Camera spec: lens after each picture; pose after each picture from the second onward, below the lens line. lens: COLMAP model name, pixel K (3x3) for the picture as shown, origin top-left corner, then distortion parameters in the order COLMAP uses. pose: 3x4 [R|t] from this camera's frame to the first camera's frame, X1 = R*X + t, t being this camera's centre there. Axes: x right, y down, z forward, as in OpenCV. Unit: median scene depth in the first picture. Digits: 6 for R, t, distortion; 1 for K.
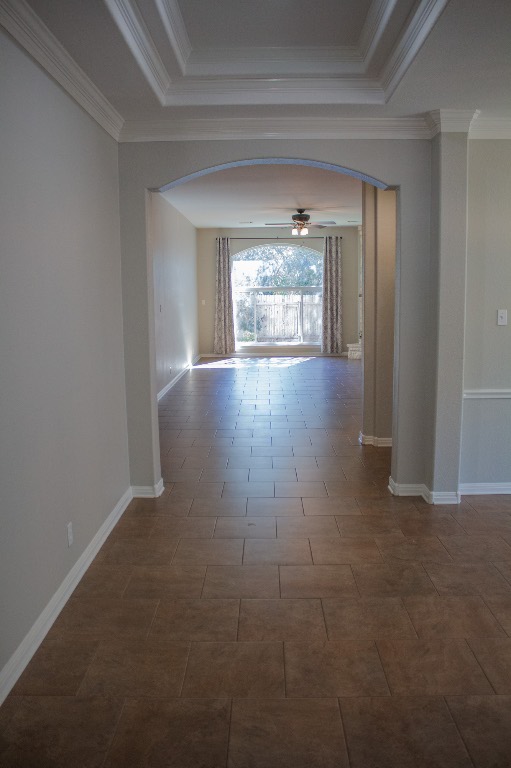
lens RADIAL K [[628.9, 0, 255.5], [0, 628.9, 384.0], [0, 0, 1]] dist [-0.161949, 0.131634]
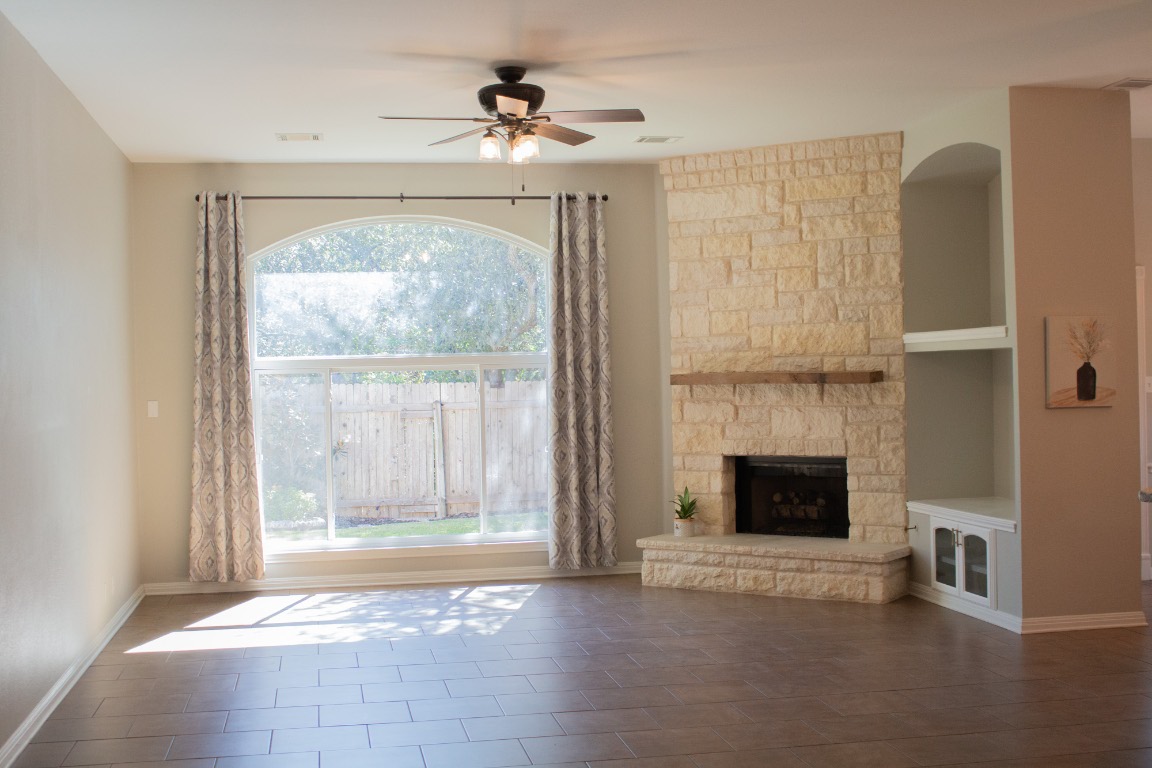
lens RADIAL K [[1451.9, 0, 576.0], [0, 1451.9, 384.0], [0, 0, 1]] dist [-0.015004, -0.011153]
pose [[0.982294, -0.010975, 0.187023, -0.014606], [0.037001, 0.989984, -0.136247, -0.042295], [-0.183654, 0.140755, 0.972861, 0.299891]]
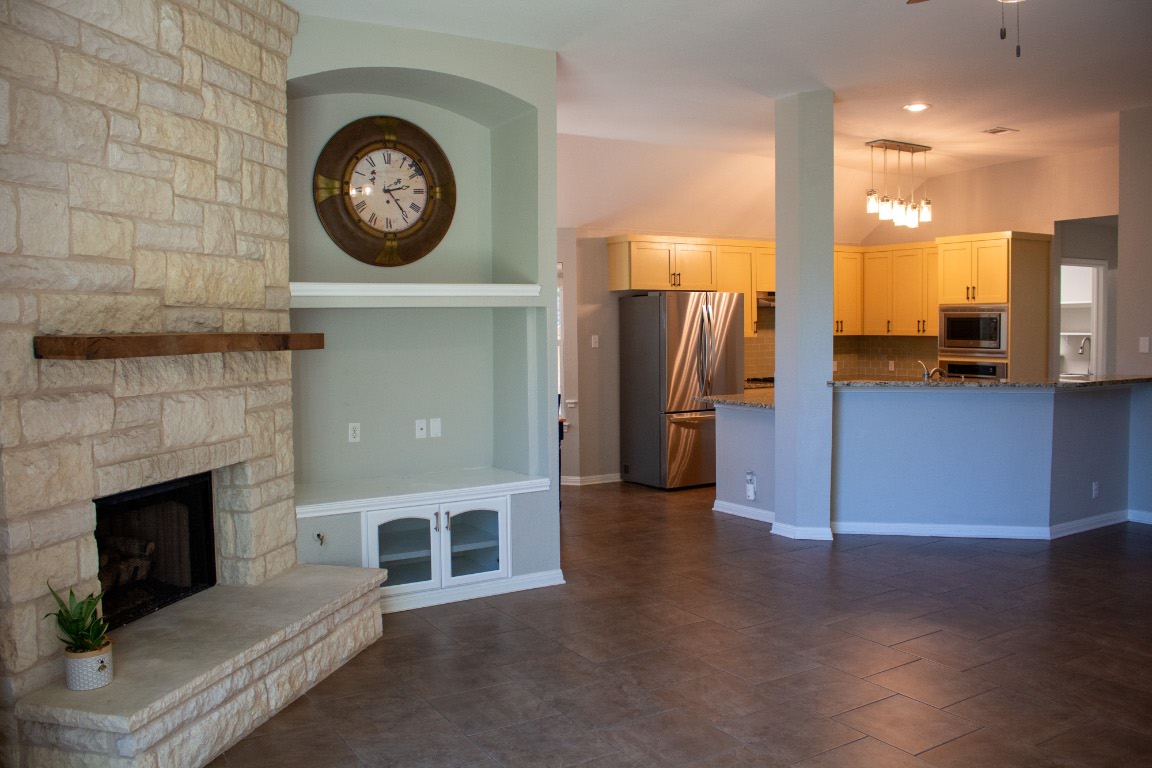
lens RADIAL K [[943.4, 0, 576.0], [0, 943.4, 384.0], [0, 0, 1]] dist [-0.161949, 0.131634]
pose [[-0.519097, -0.035010, 0.853998, -0.067577], [0.143689, 0.981366, 0.127572, -0.151552], [-0.842551, 0.188932, -0.504394, 1.061832]]
